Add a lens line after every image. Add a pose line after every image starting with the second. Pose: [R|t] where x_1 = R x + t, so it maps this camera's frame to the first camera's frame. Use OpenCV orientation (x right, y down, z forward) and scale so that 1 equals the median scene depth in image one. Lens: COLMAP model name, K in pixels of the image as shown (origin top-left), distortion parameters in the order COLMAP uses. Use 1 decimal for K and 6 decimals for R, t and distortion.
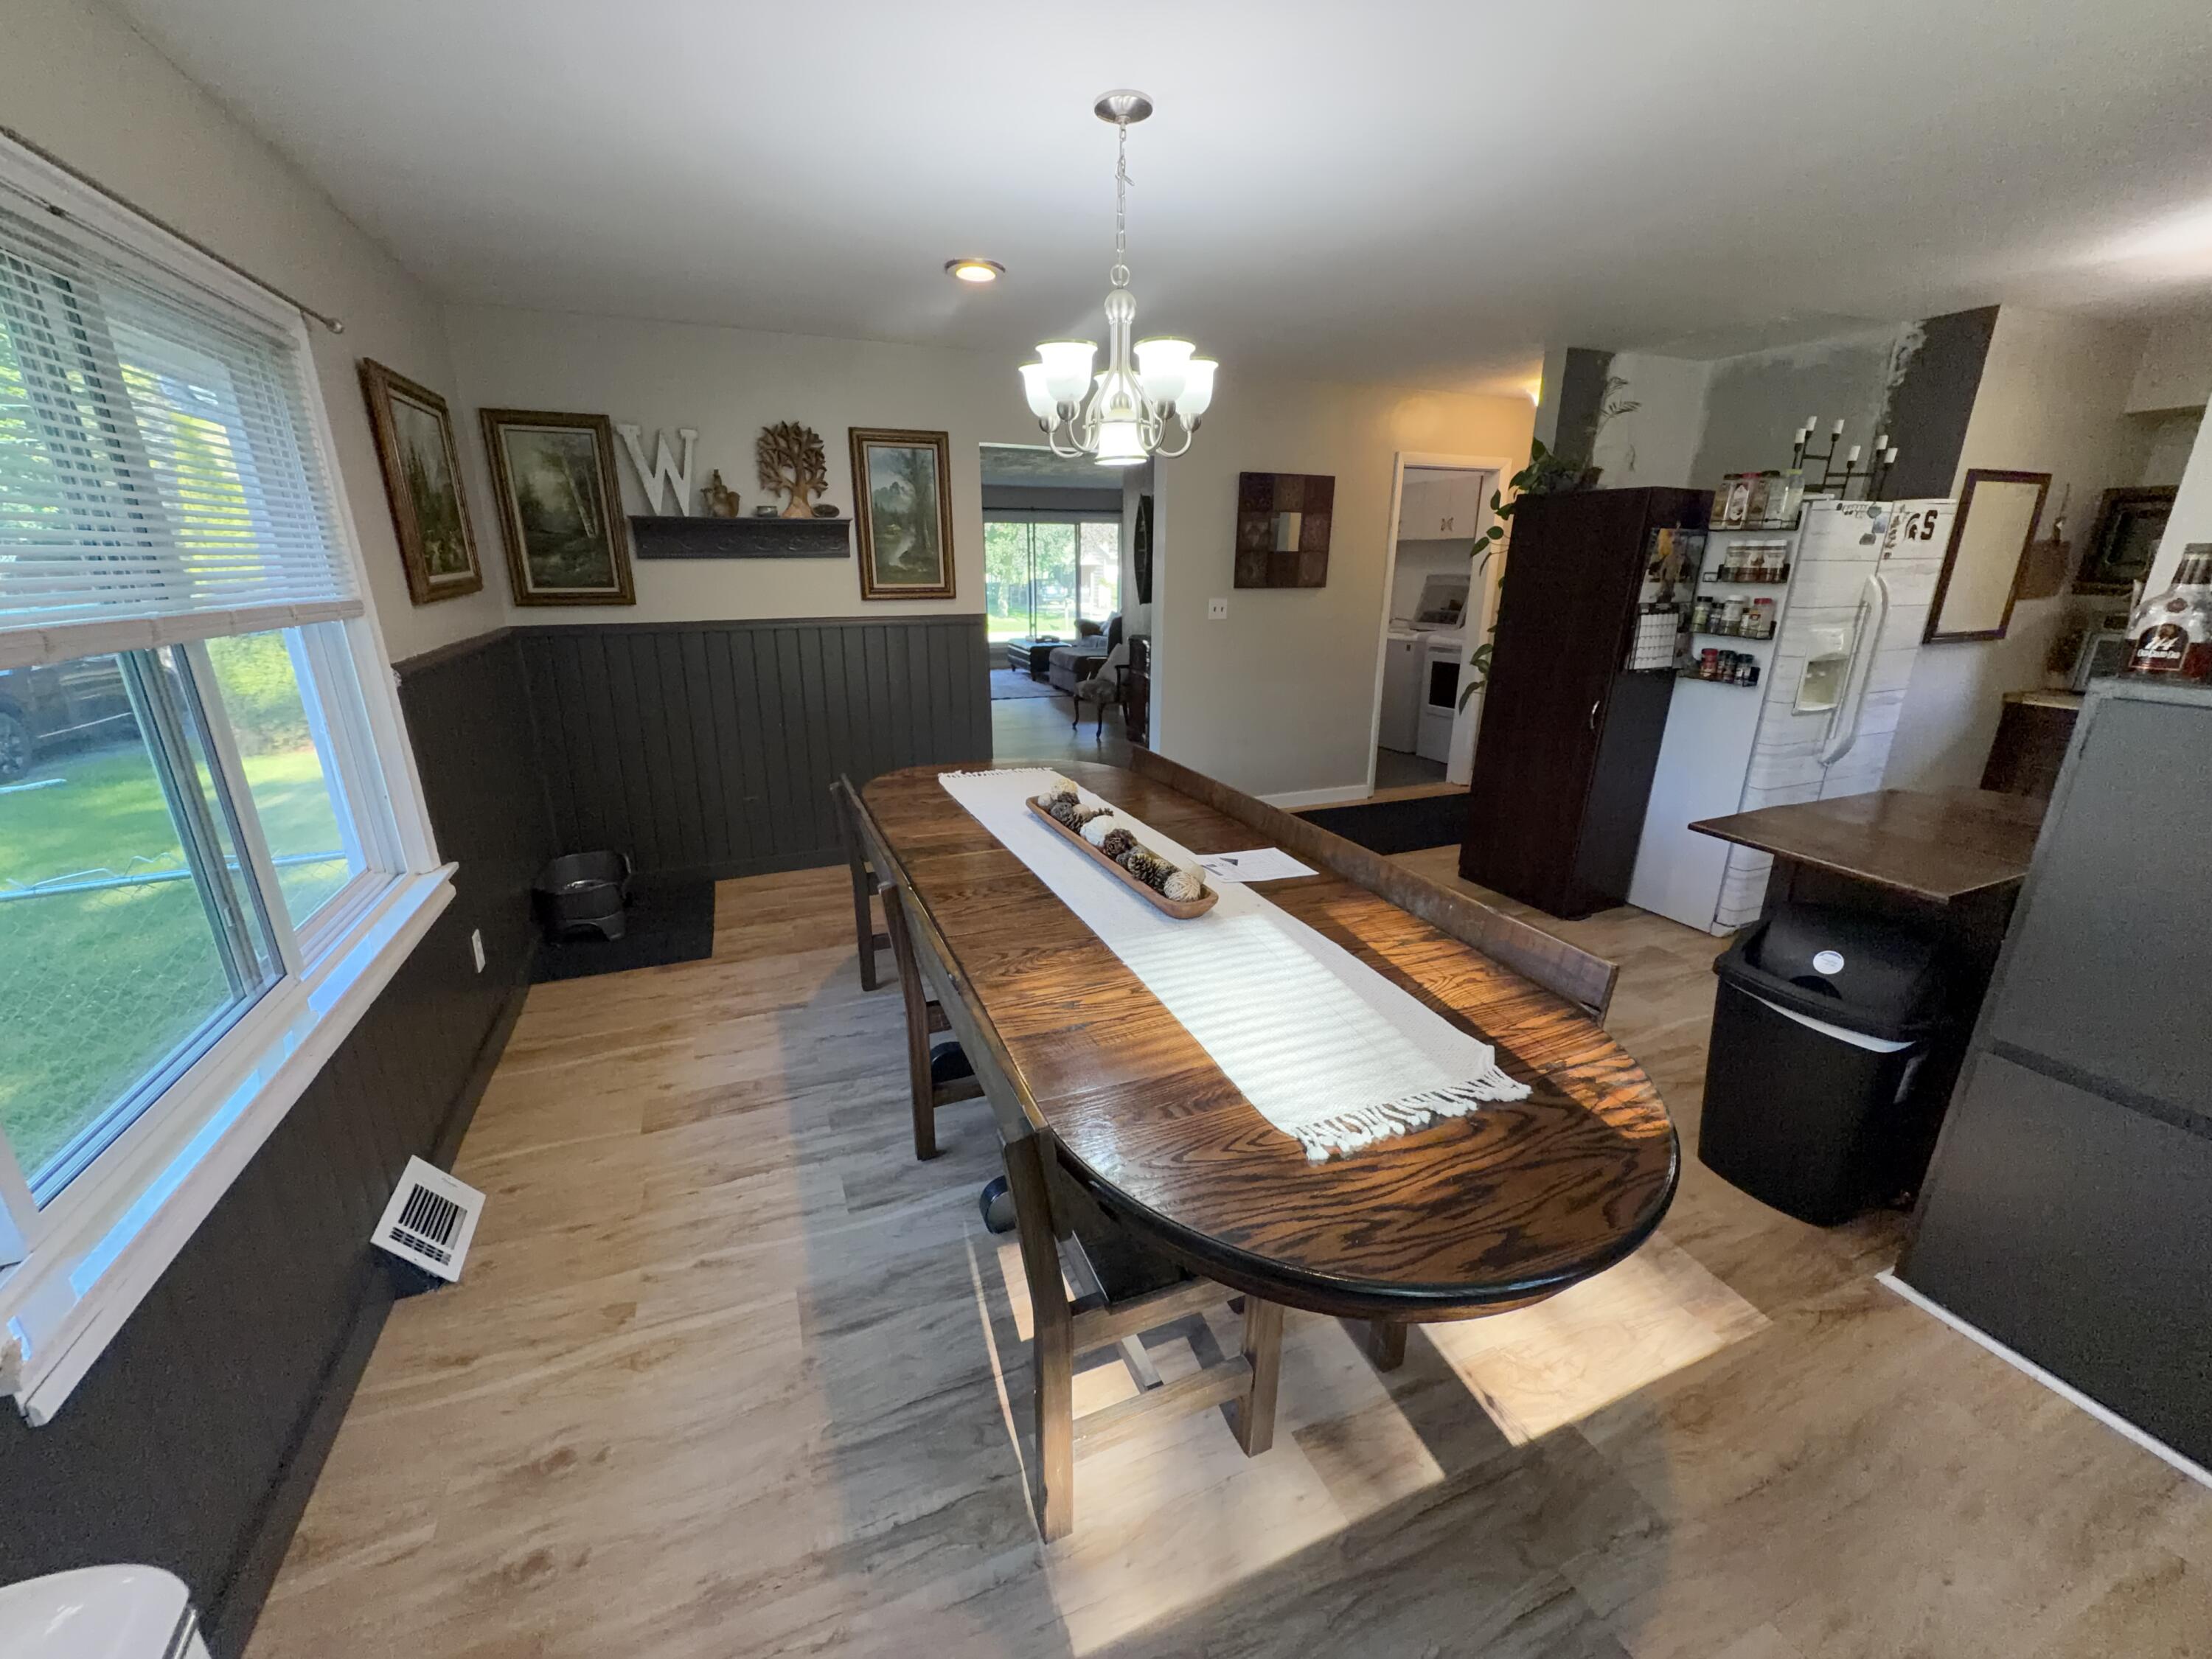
lens RADIAL K [[881.9, 0, 1101.9], [0, 881.9, 835.1], [0, 0, 1]] dist [-0.000570, 0.000805]
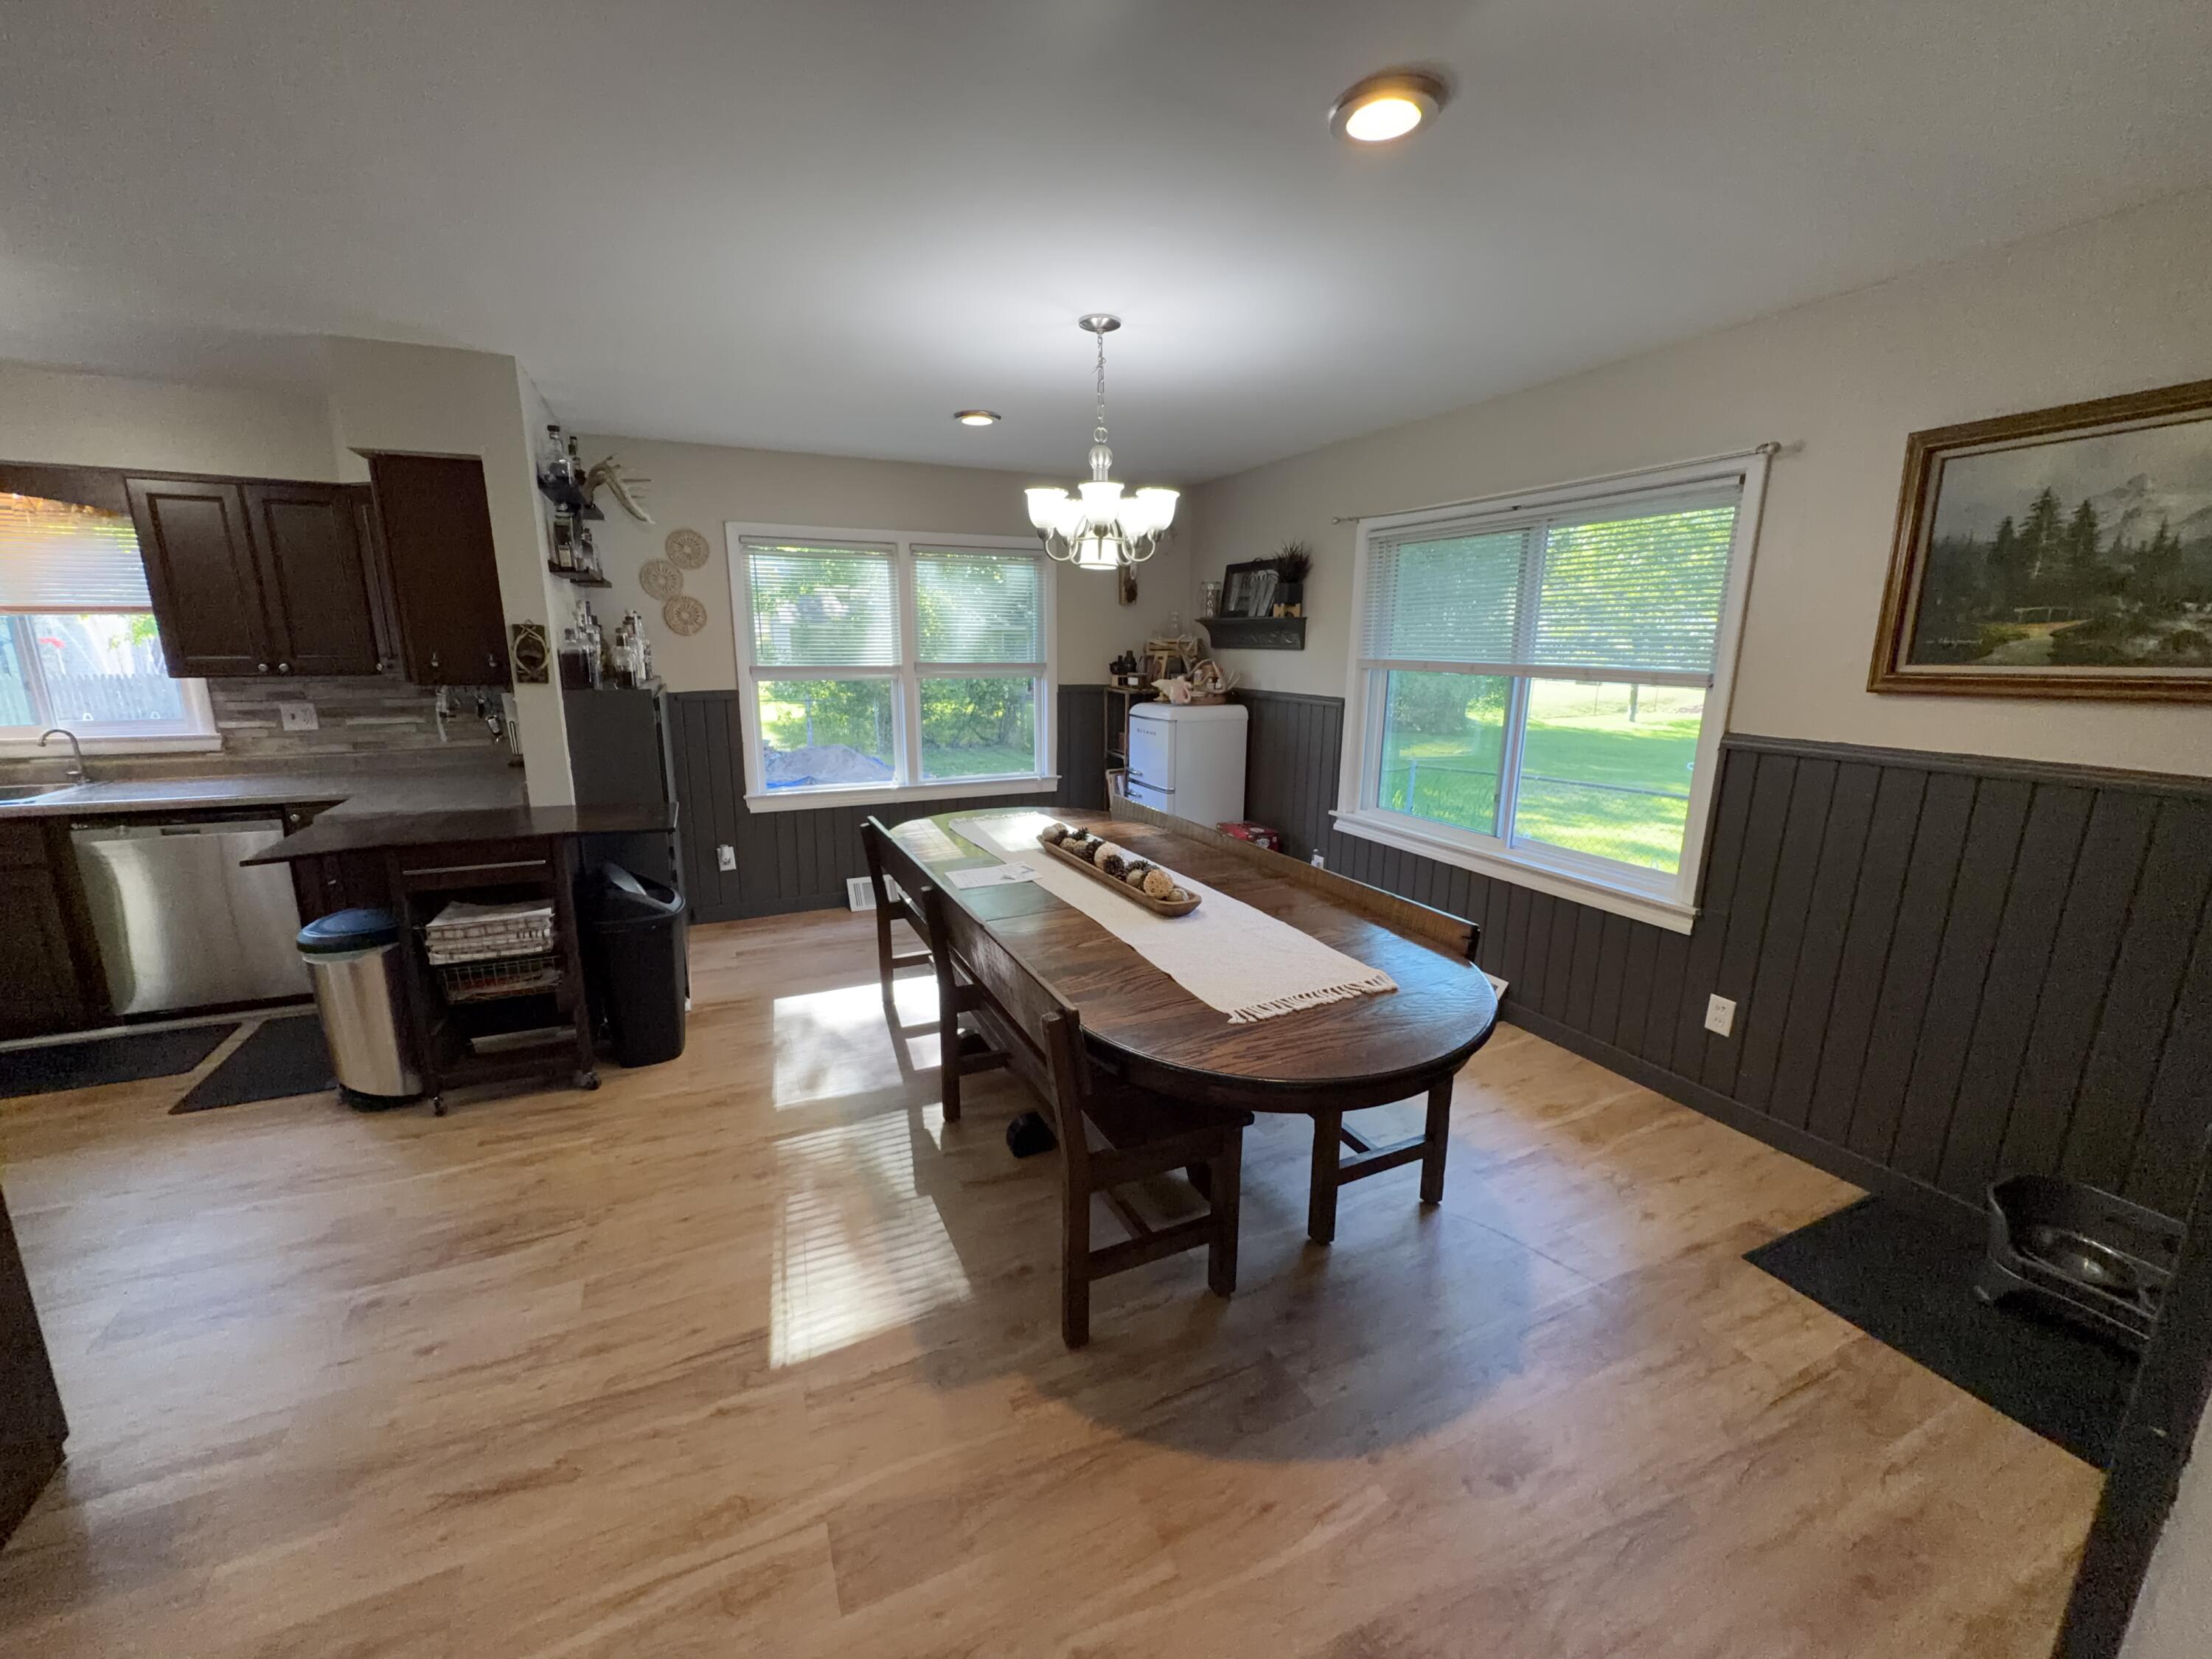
lens RADIAL K [[881.9, 0, 1103.8], [0, 881.9, 834.0], [0, 0, 1]] dist [-0.000570, 0.000805]
pose [[-0.999174, 0.003111, -0.040517, 0.038516], [-0.017727, 0.863820, 0.503489, -0.391101], [0.036566, 0.503791, -0.863051, 1.236540]]
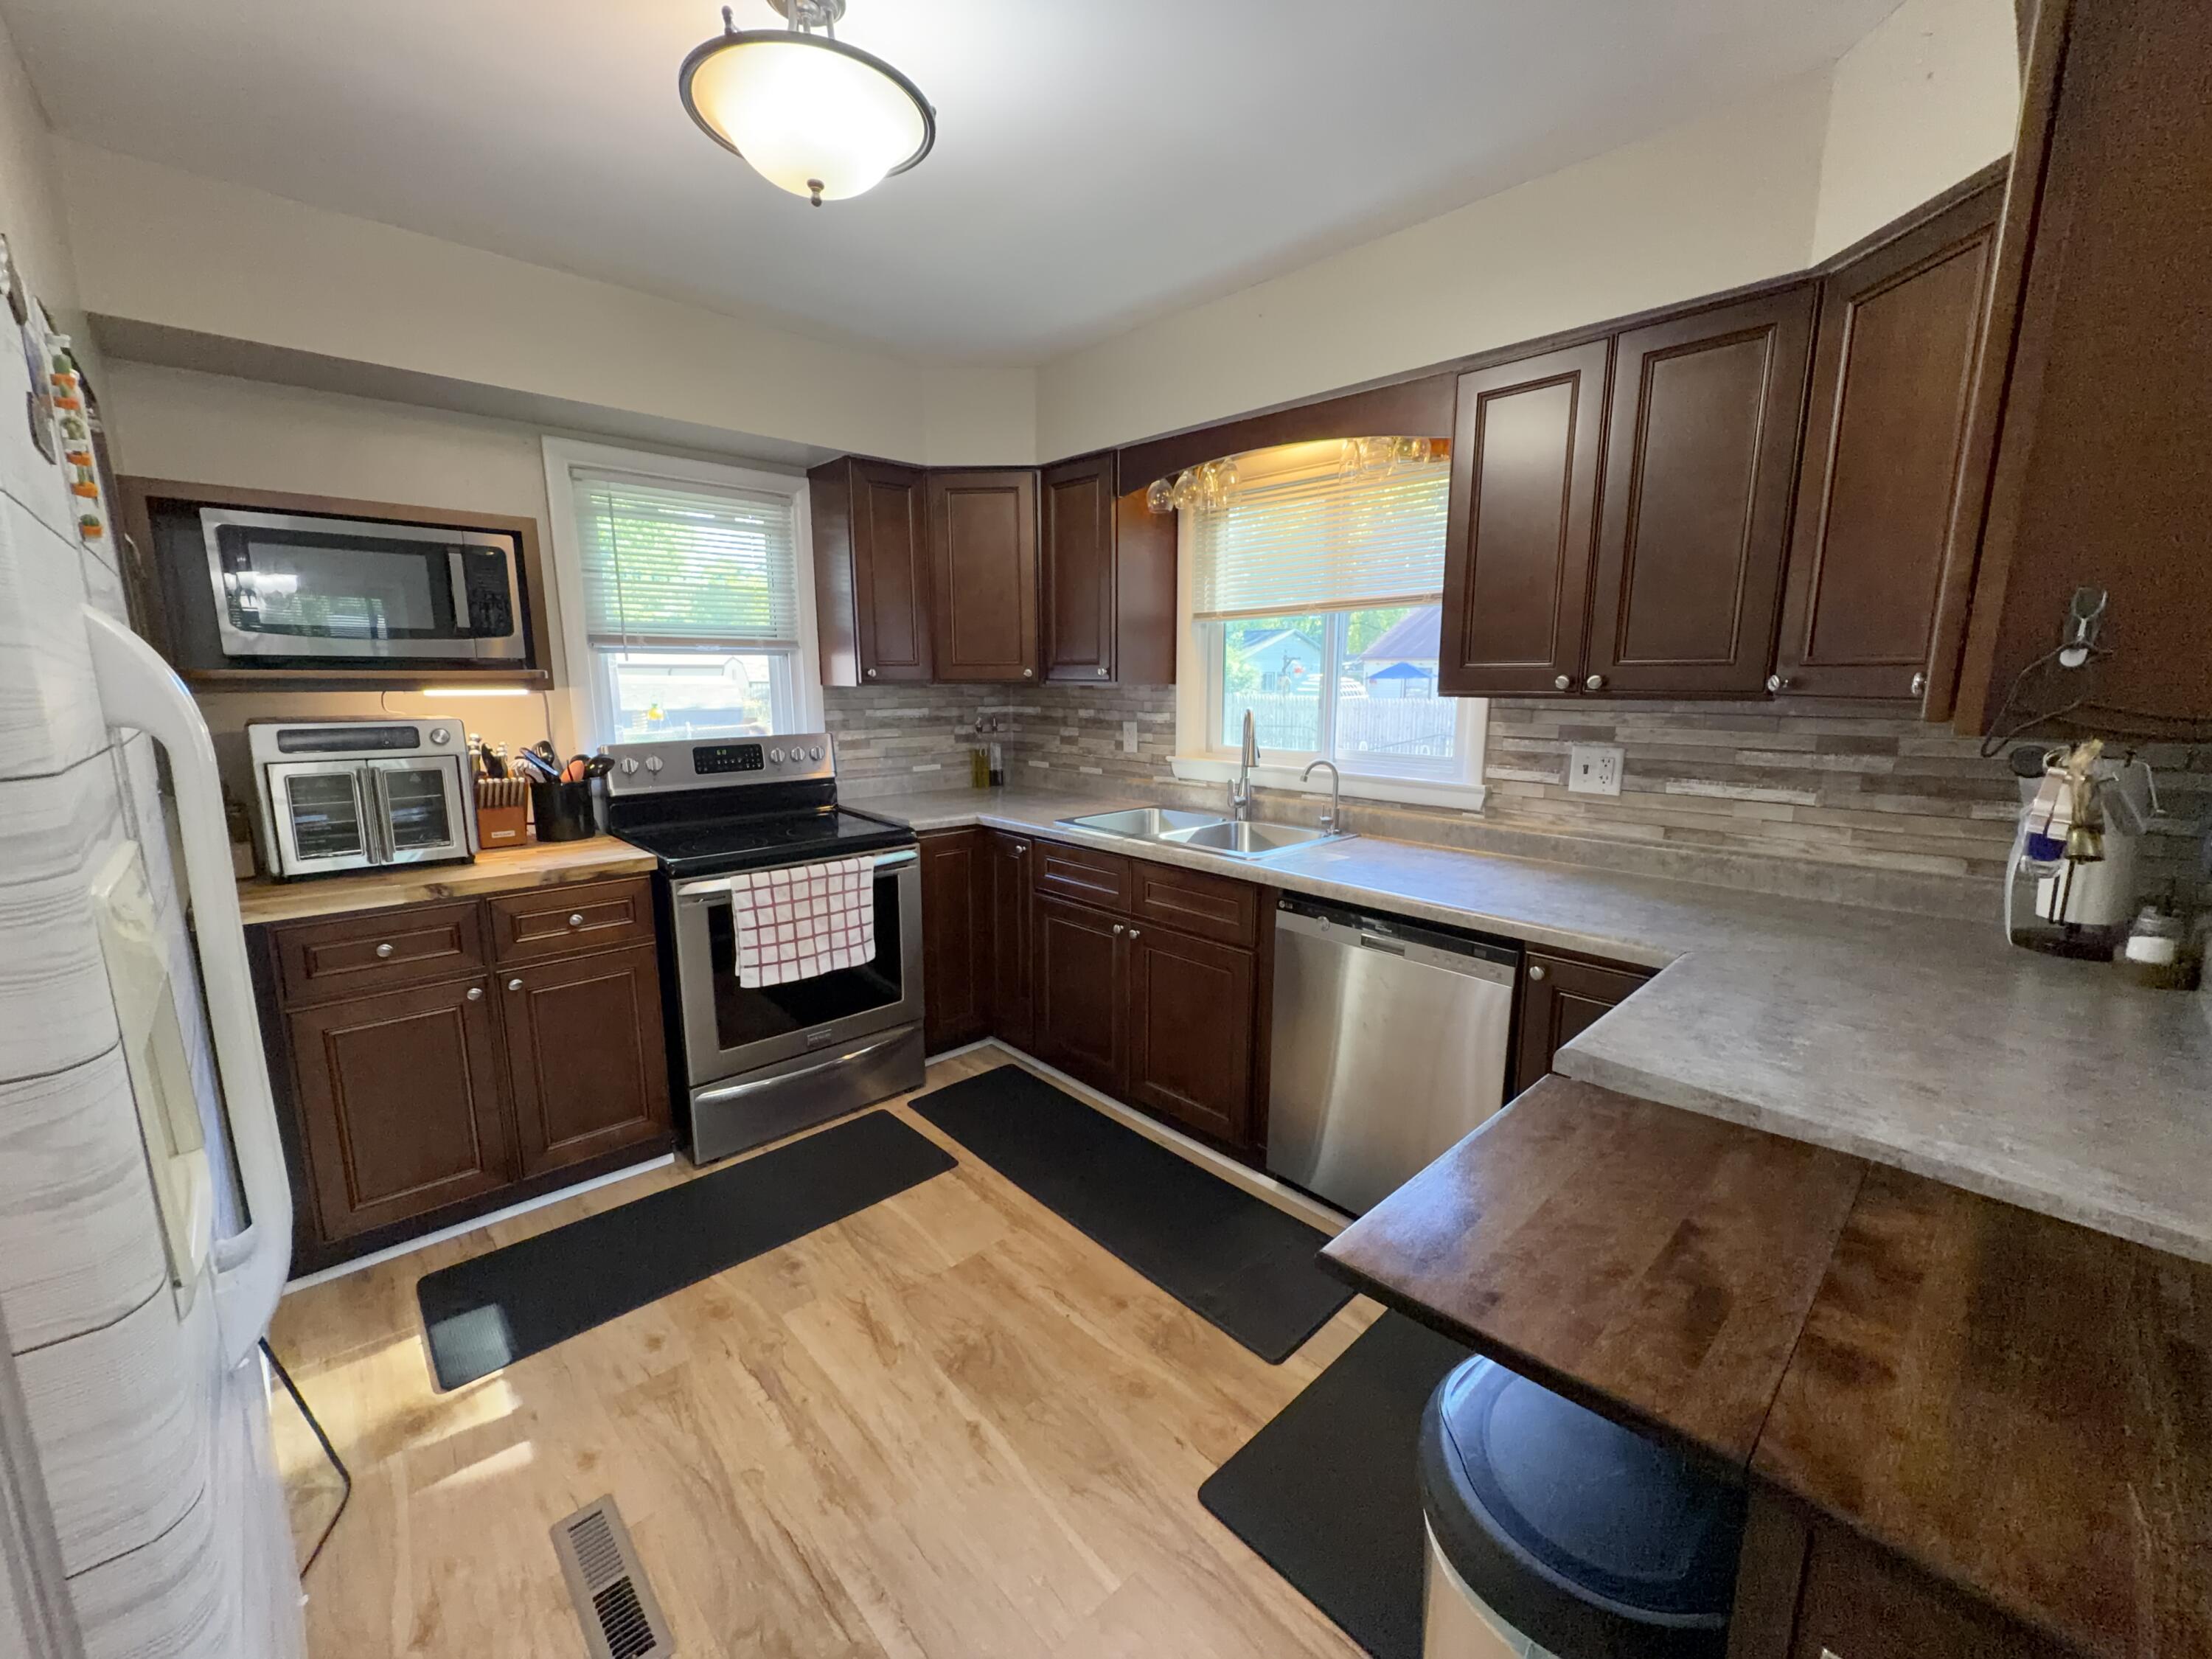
lens RADIAL K [[881.9, 0, 1101.3], [0, 881.9, 824.0], [0, 0, 1]] dist [-0.000570, 0.000805]
pose [[-0.355905, -0.160737, 0.920595, 0.487817], [0.284674, 0.919632, 0.270624, -0.201466], [-0.890108, 0.358386, -0.281544, 0.735037]]
